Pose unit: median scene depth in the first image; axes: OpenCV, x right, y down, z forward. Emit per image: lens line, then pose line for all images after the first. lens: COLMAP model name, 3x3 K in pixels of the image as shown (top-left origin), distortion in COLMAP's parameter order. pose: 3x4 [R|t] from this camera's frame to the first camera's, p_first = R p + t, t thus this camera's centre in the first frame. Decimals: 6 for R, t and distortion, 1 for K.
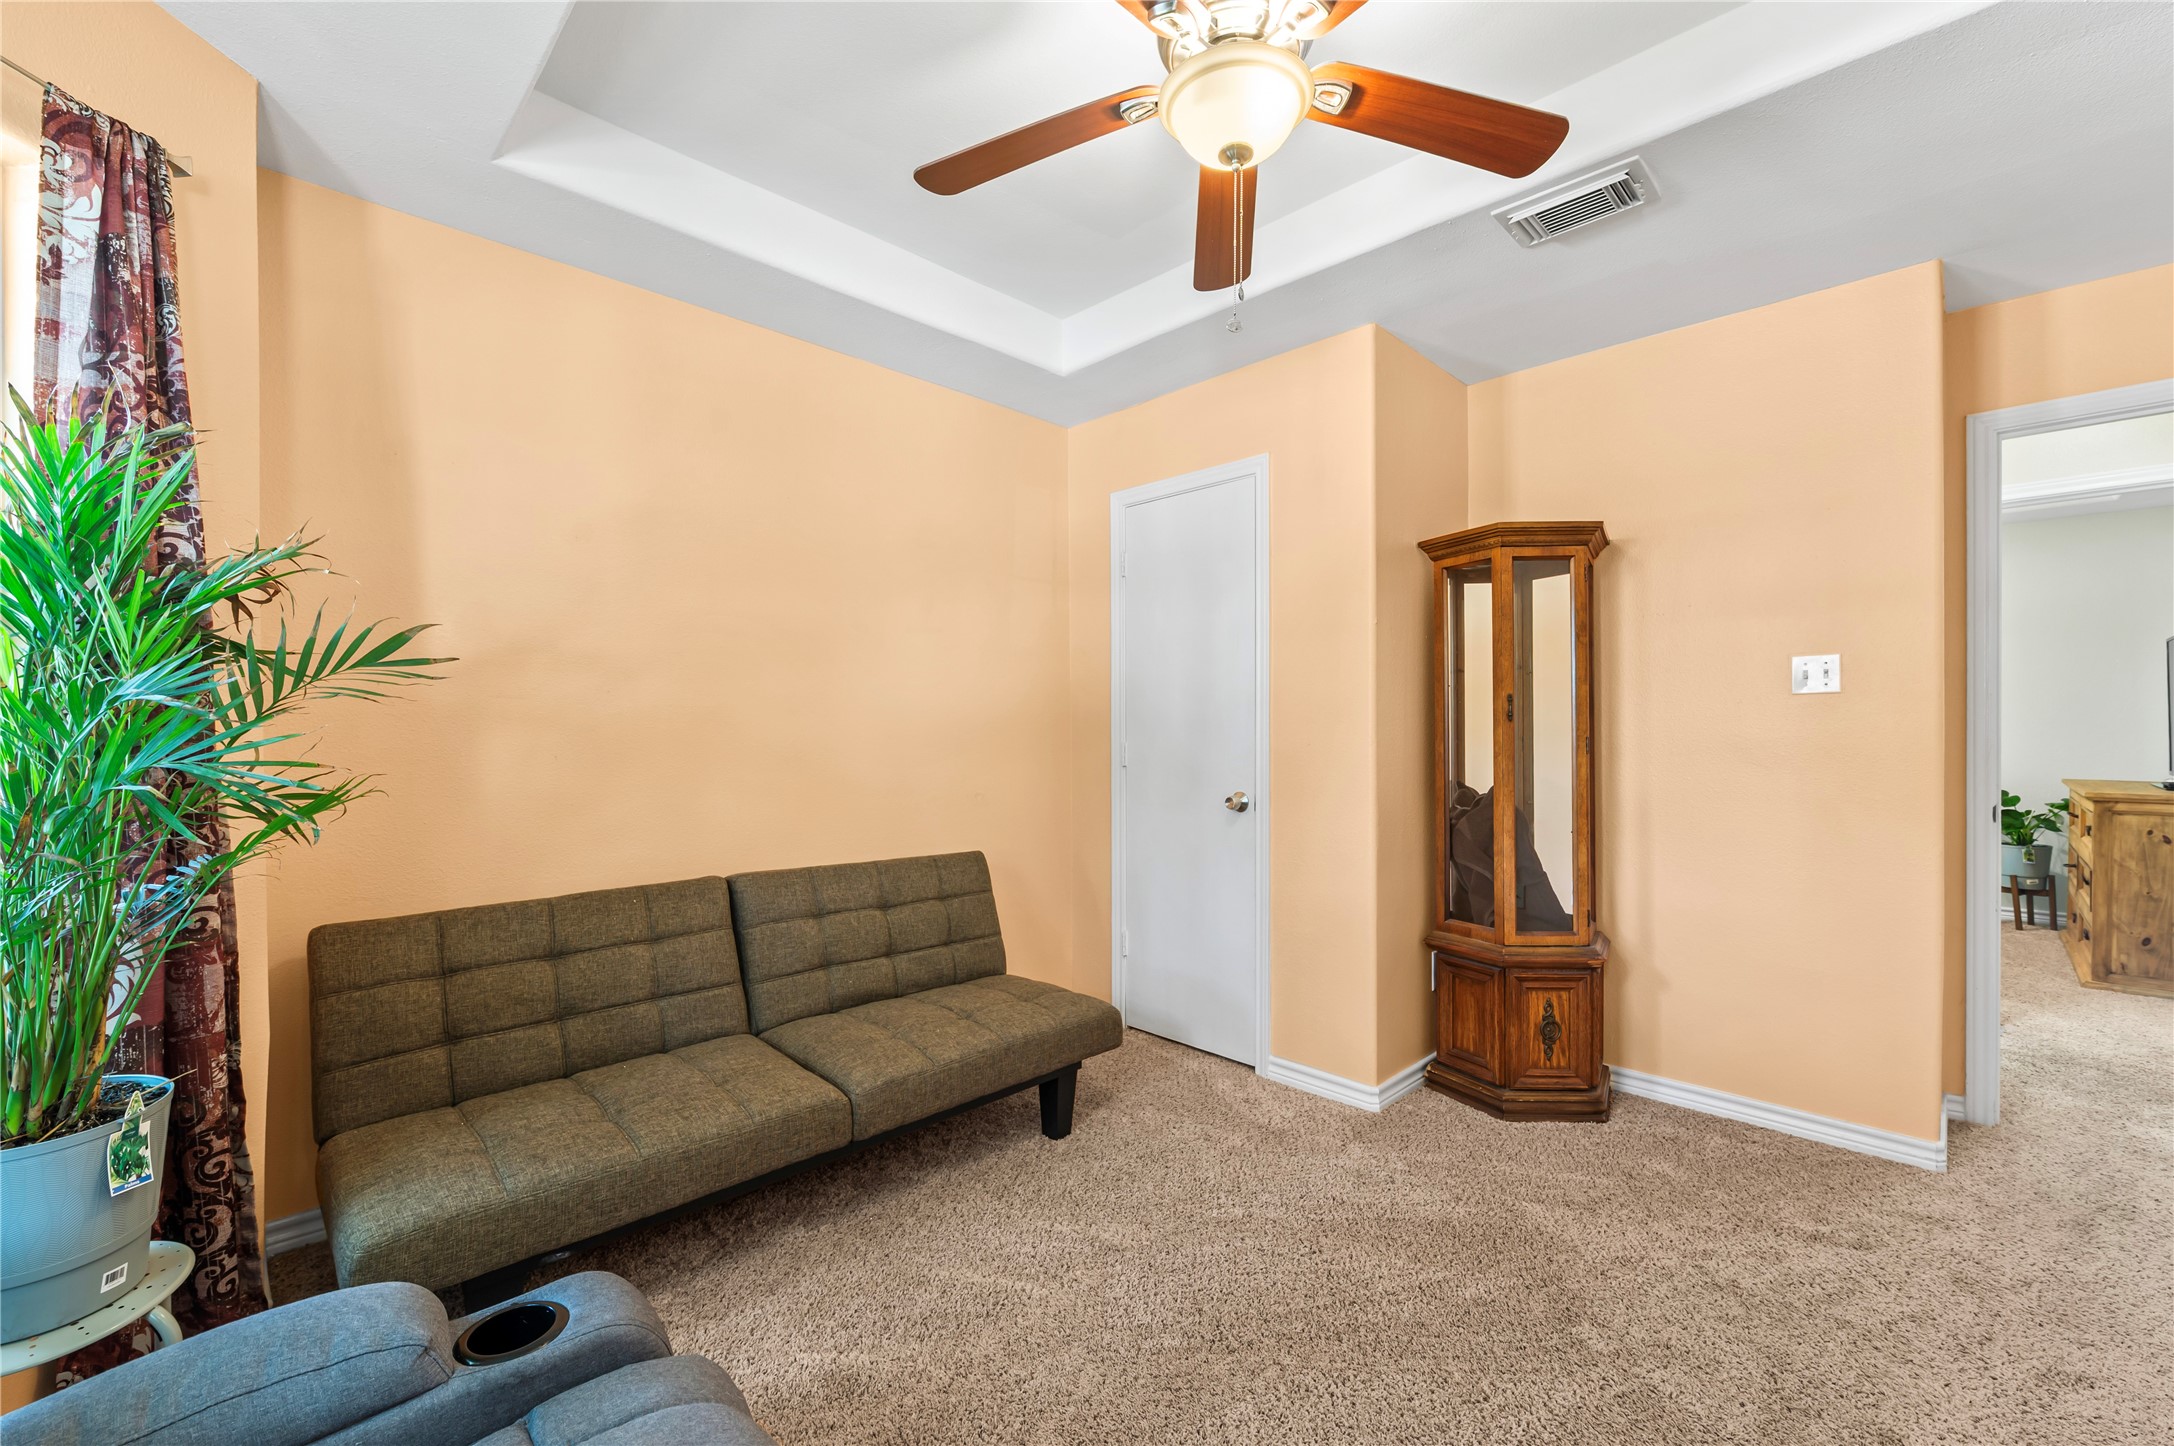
lens RADIAL K [[913.1, 0, 1082.8], [0, 913.1, 734.8], [0, 0, 1]] dist [-0.001467, -0.000251]
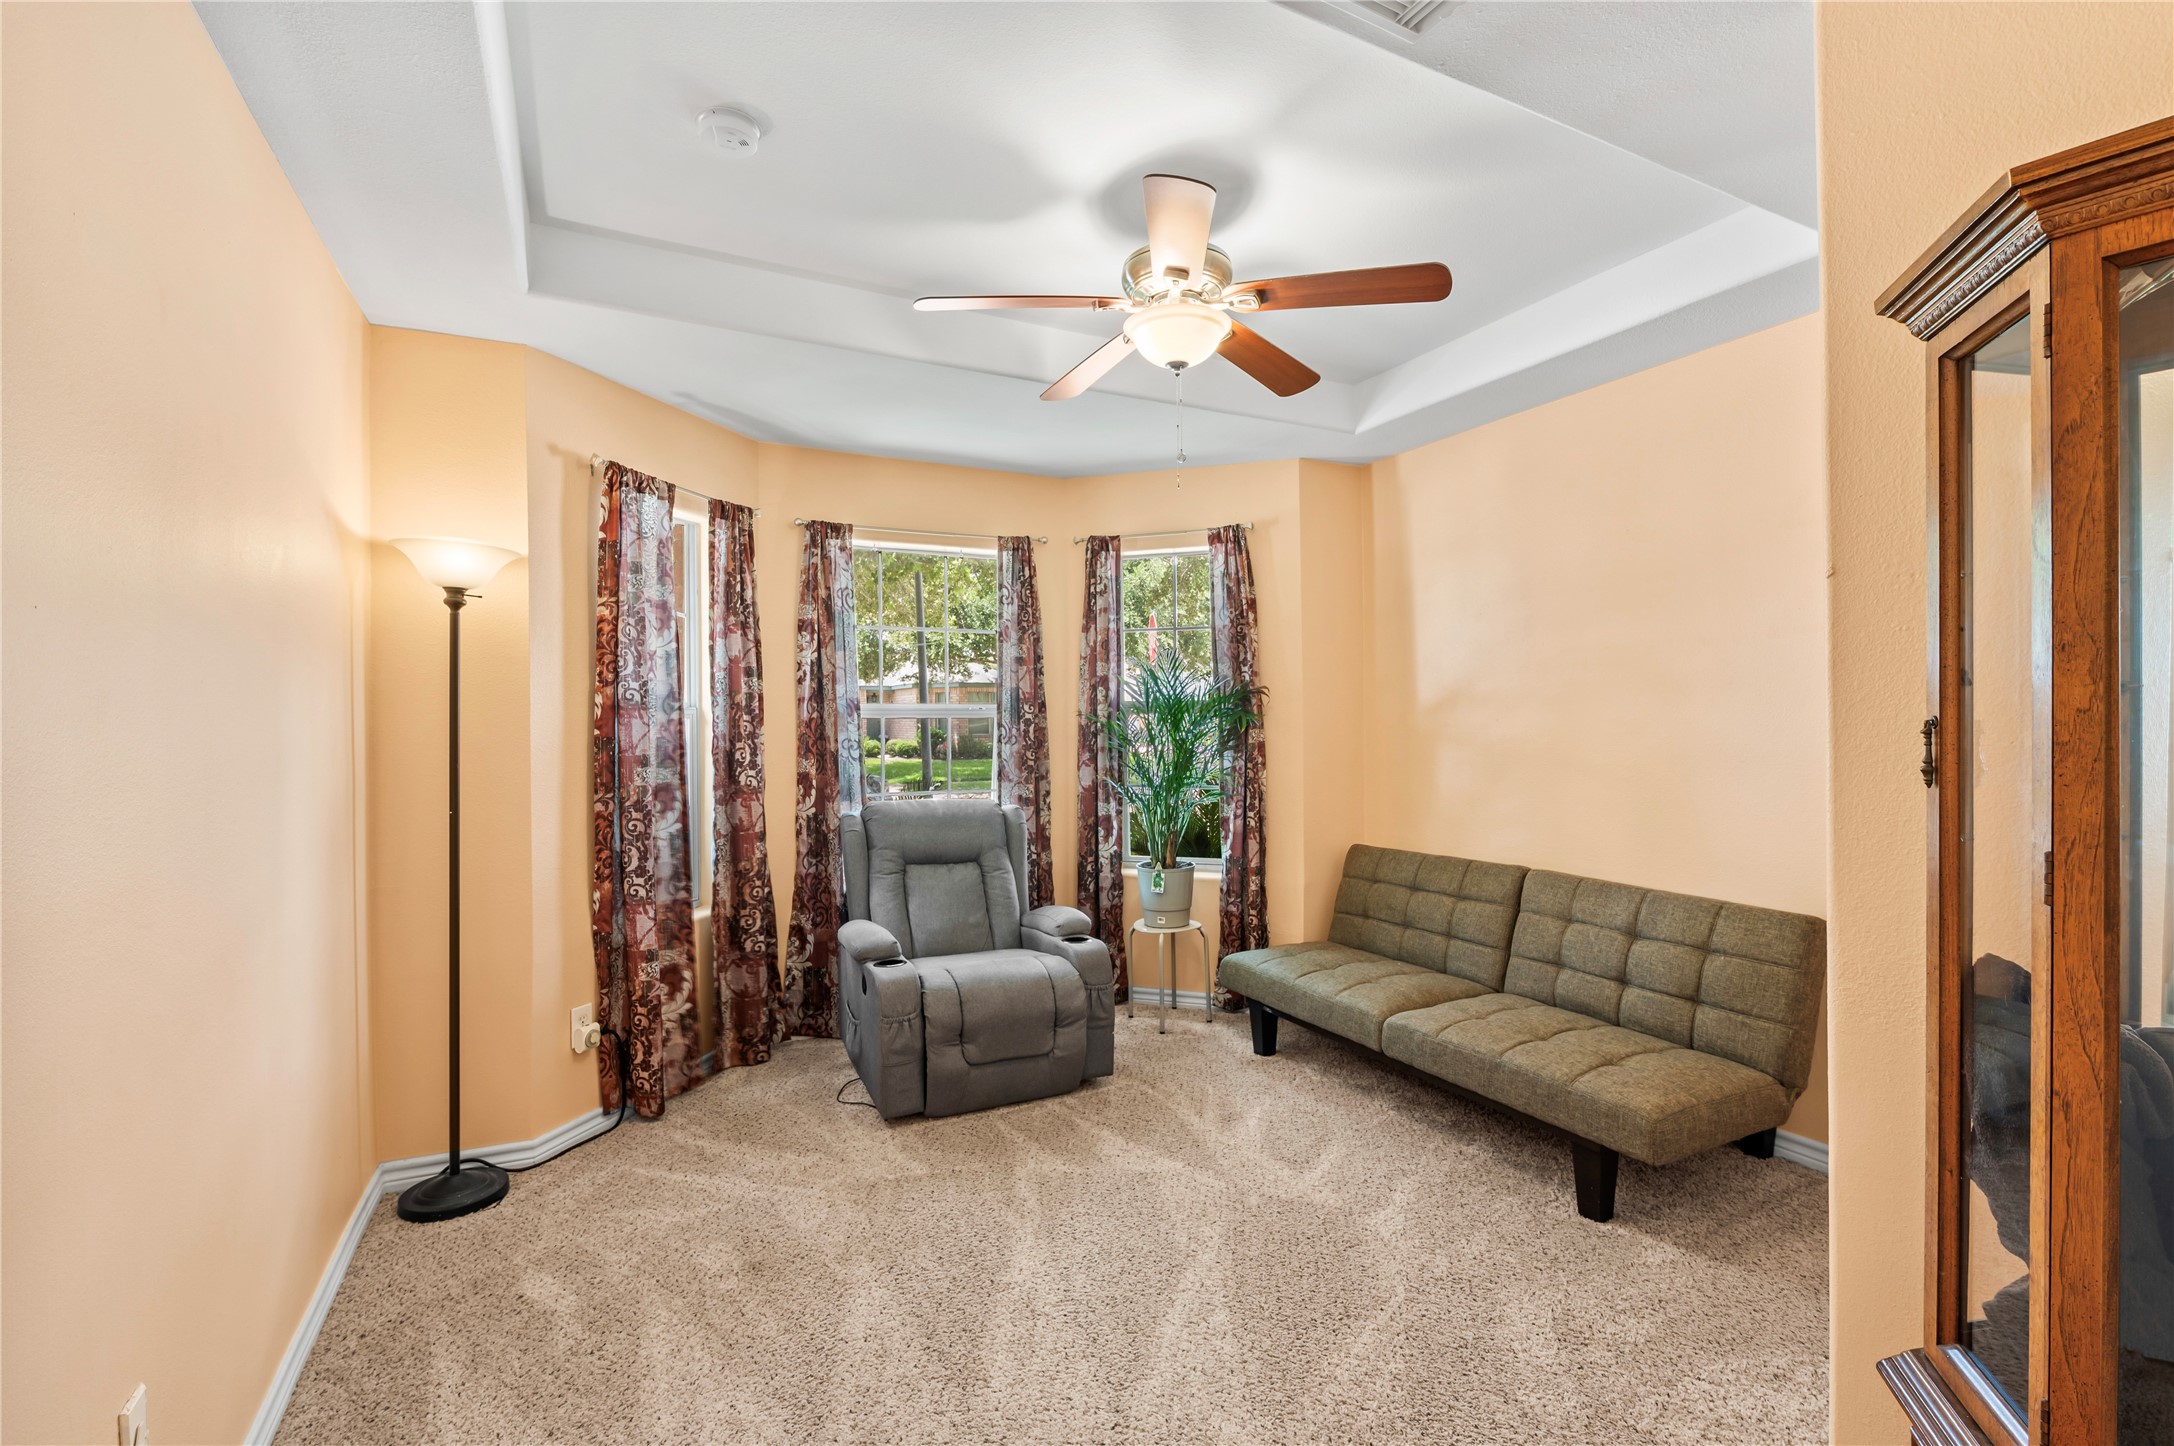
lens RADIAL K [[967.5, 0, 1087.9], [0, 967.5, 721.3], [0, 0, 1]] dist [-0.001744, 0.000285]
pose [[-0.309772, 0.001041, -0.950810, 1.230867], [0.002909, 0.999996, 0.000148, -0.055453], [0.950806, -0.002720, -0.309774, 0.991925]]
